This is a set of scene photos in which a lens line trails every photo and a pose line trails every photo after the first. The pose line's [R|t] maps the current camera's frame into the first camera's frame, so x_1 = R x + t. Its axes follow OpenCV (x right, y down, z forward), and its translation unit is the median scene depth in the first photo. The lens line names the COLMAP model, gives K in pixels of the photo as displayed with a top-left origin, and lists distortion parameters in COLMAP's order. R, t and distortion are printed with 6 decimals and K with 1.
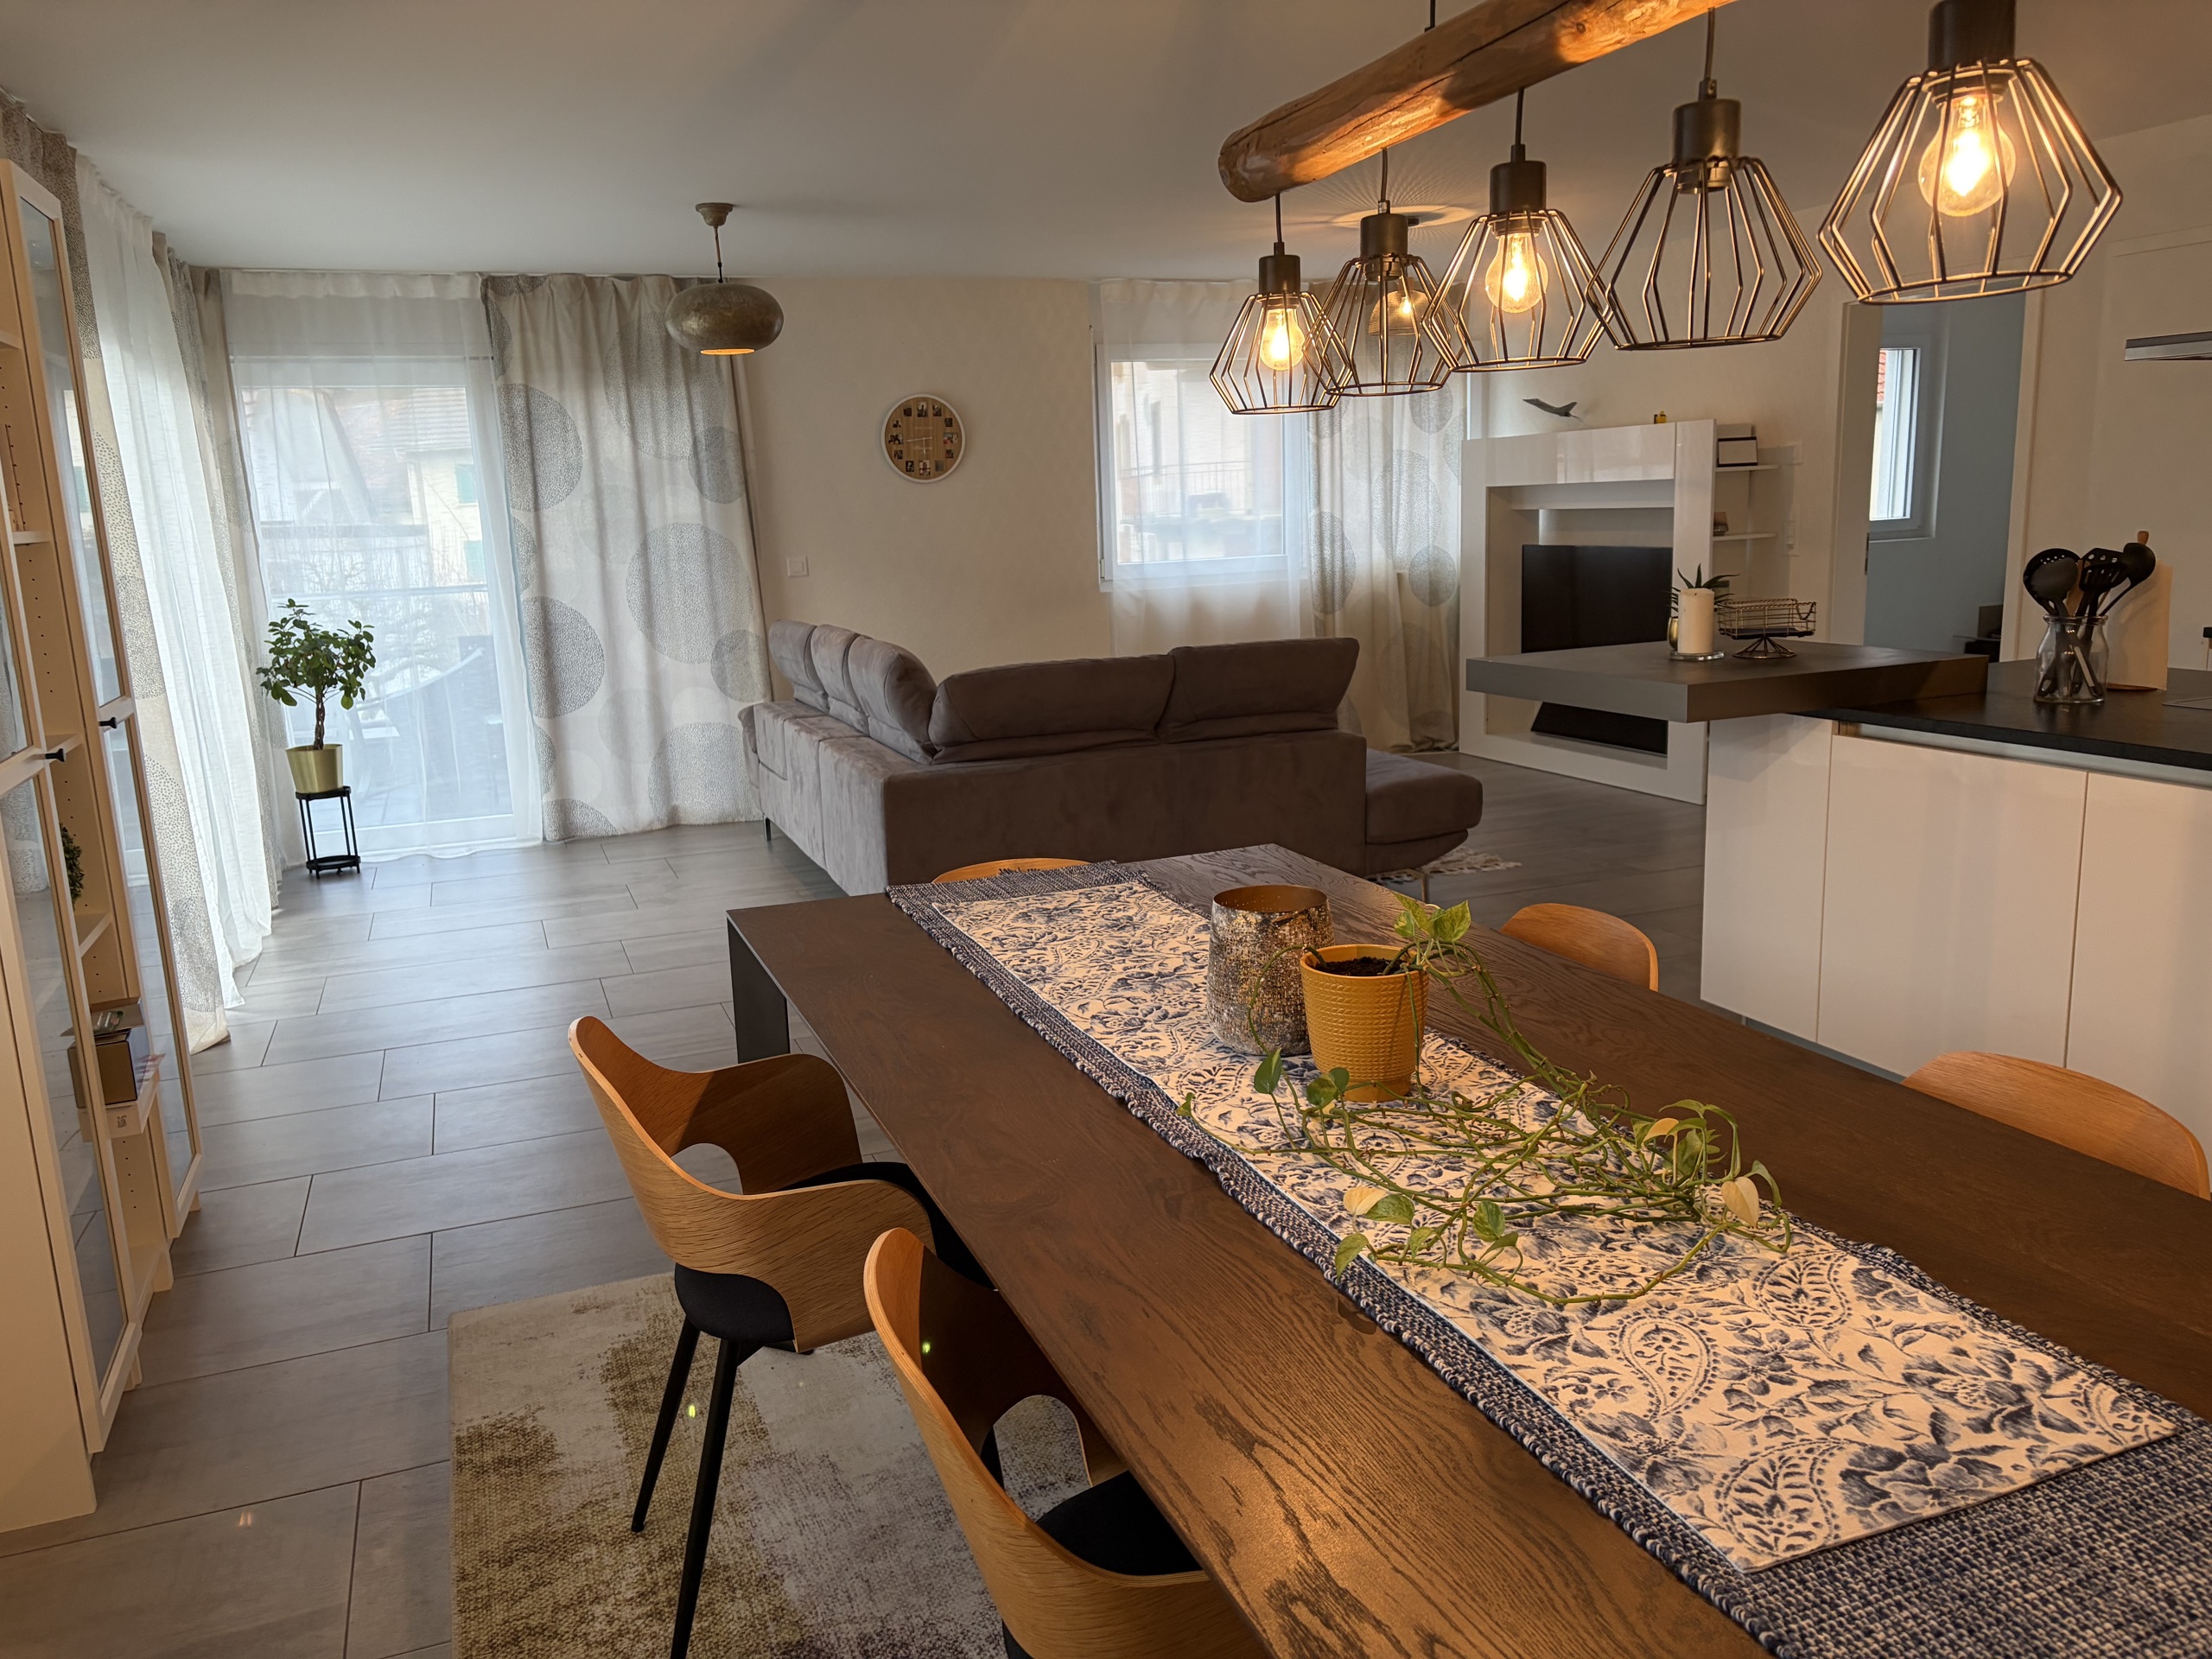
lens RADIAL K [[1653.1, 0, 1107.1], [0, 1653.1, 843.1], [0, 0, 1]] dist [0.049615, -0.055416]
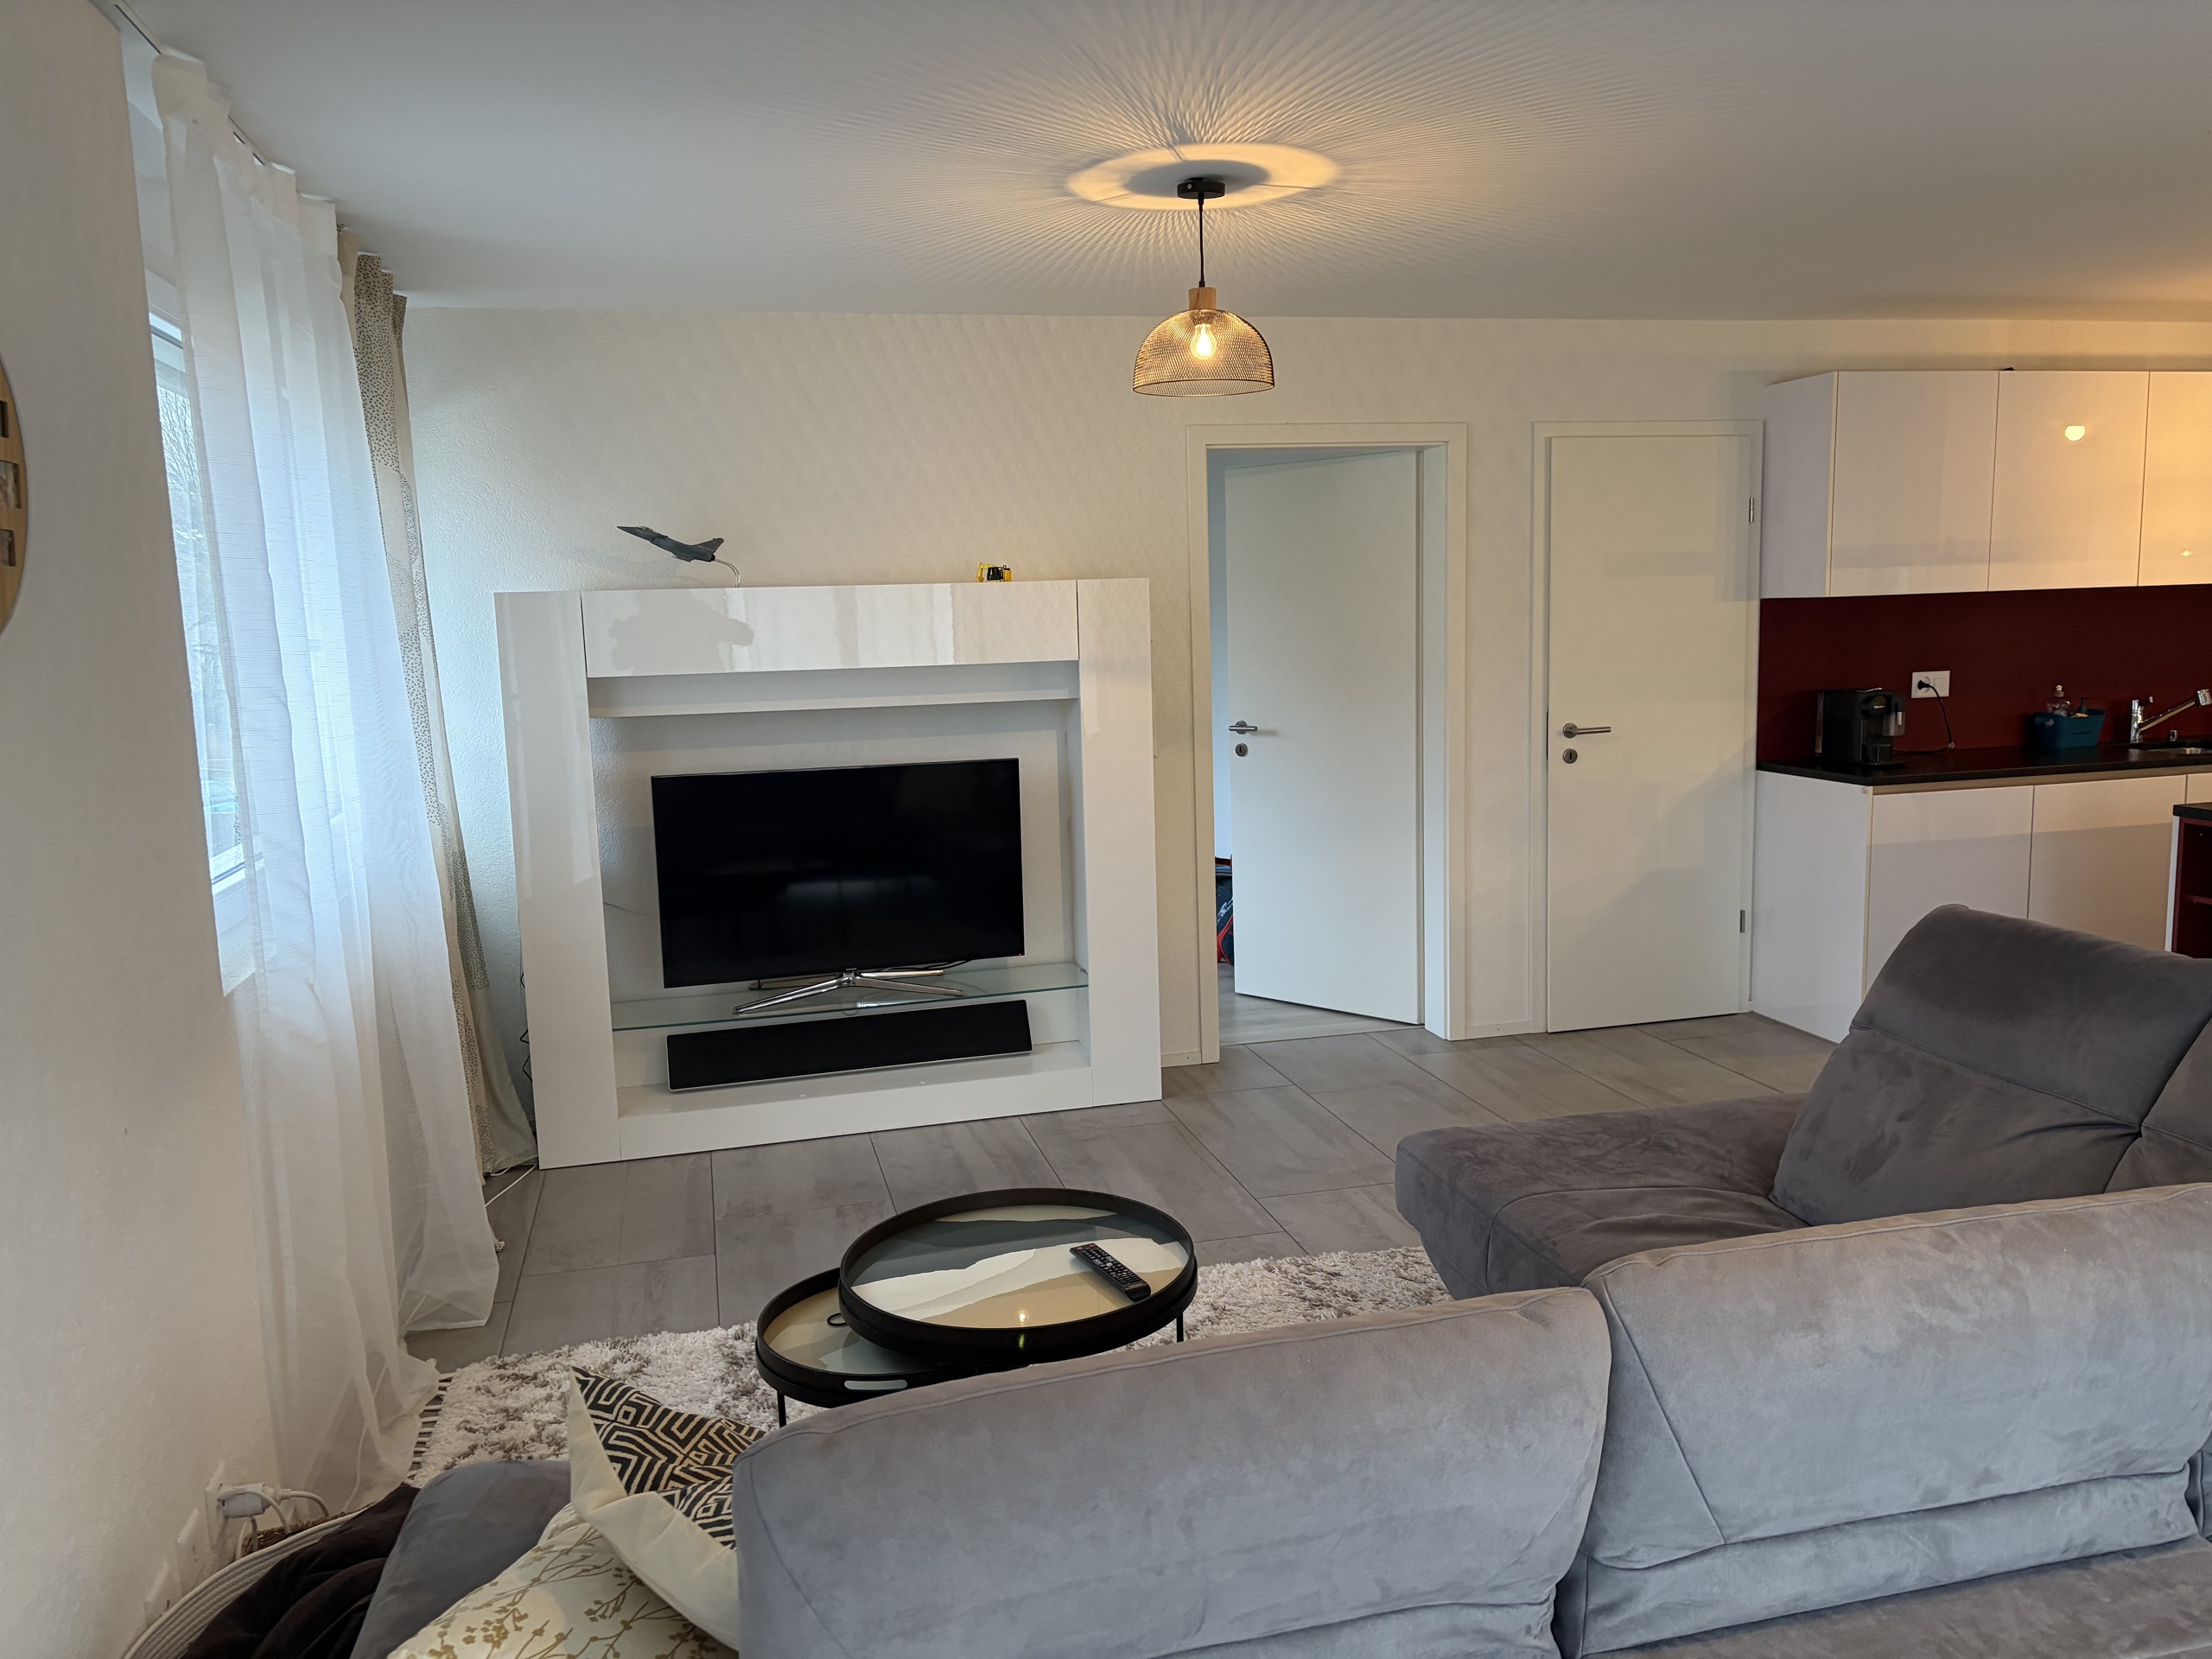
lens RADIAL K [[1653.1, 0, 1101.6], [0, 1653.1, 837.5], [0, 0, 1]] dist [0.049615, -0.055416]
pose [[0.127113, -0.101143, 0.986718, -0.303855], [0.227282, 0.971290, 0.070282, -0.168758], [-0.965497, 0.215329, 0.146452, 0.795118]]
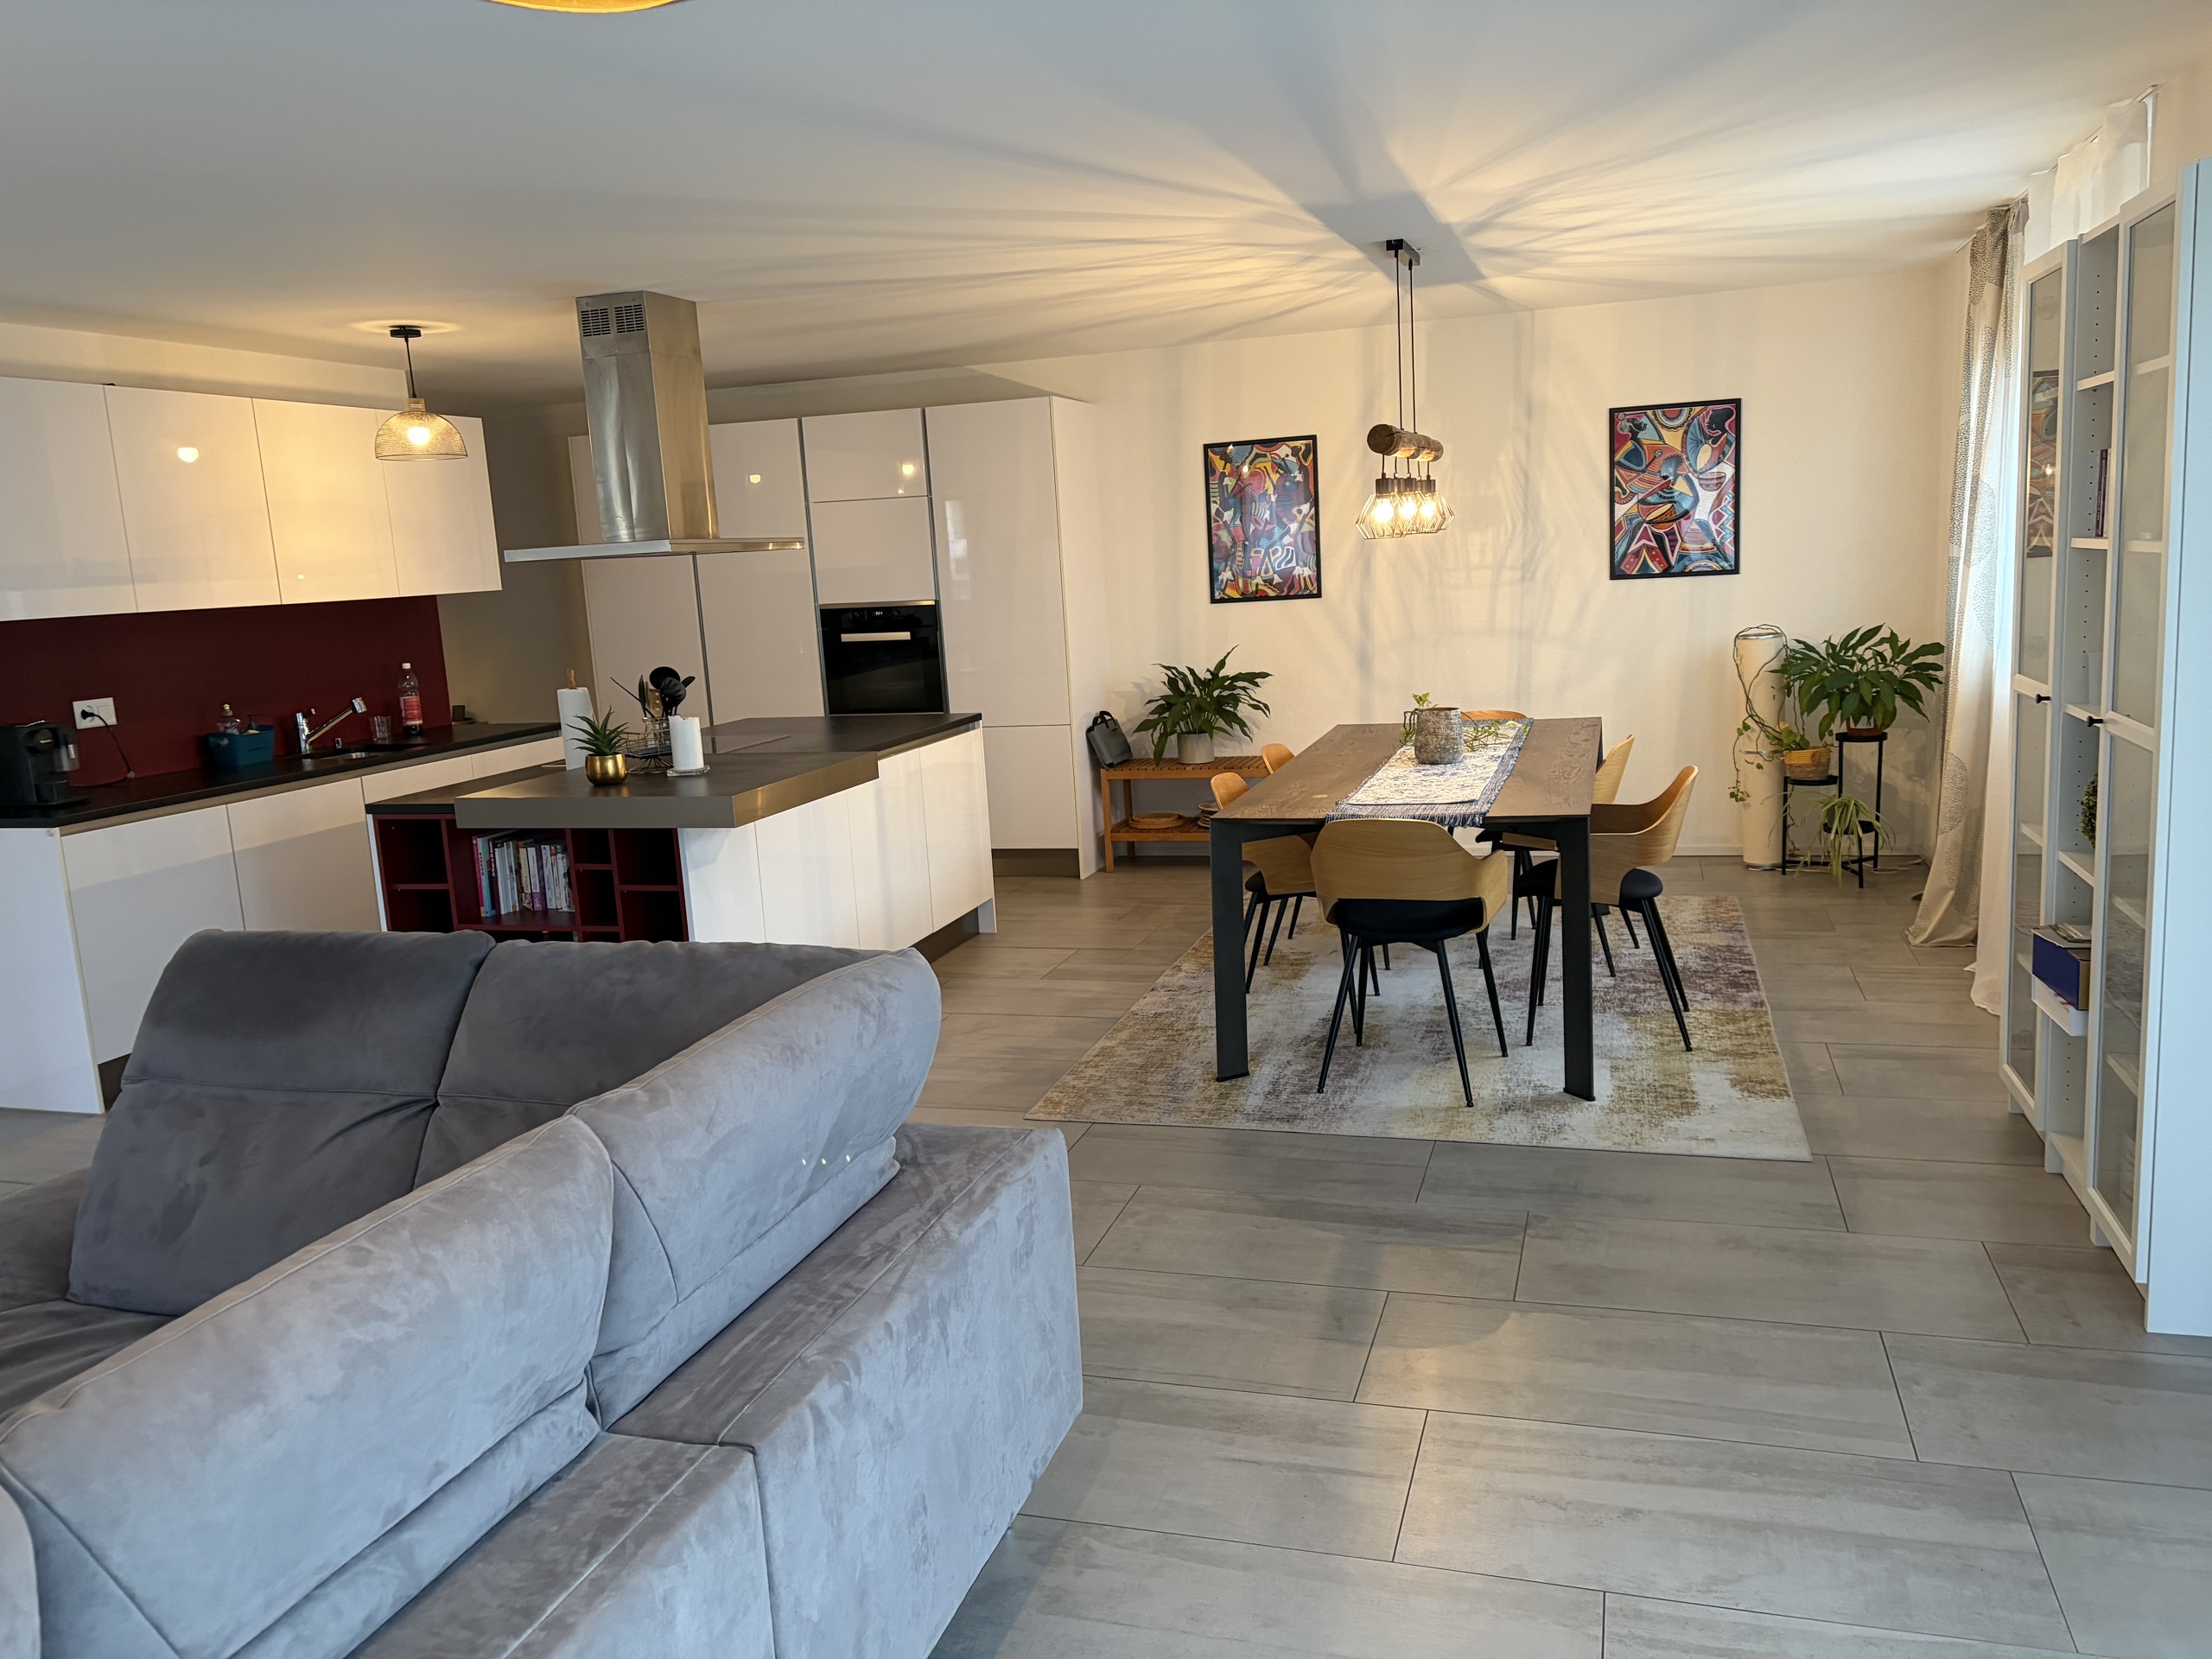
lens RADIAL K [[1653.1, 0, 1113.7], [0, 1653.1, 827.3], [0, 0, 1]] dist [0.049615, -0.055416]
pose [[-0.781690, -0.018327, 0.623398, -0.288085], [0.212093, 0.932181, 0.293351, -0.169198], [-0.586496, 0.361528, -0.724789, 0.807172]]
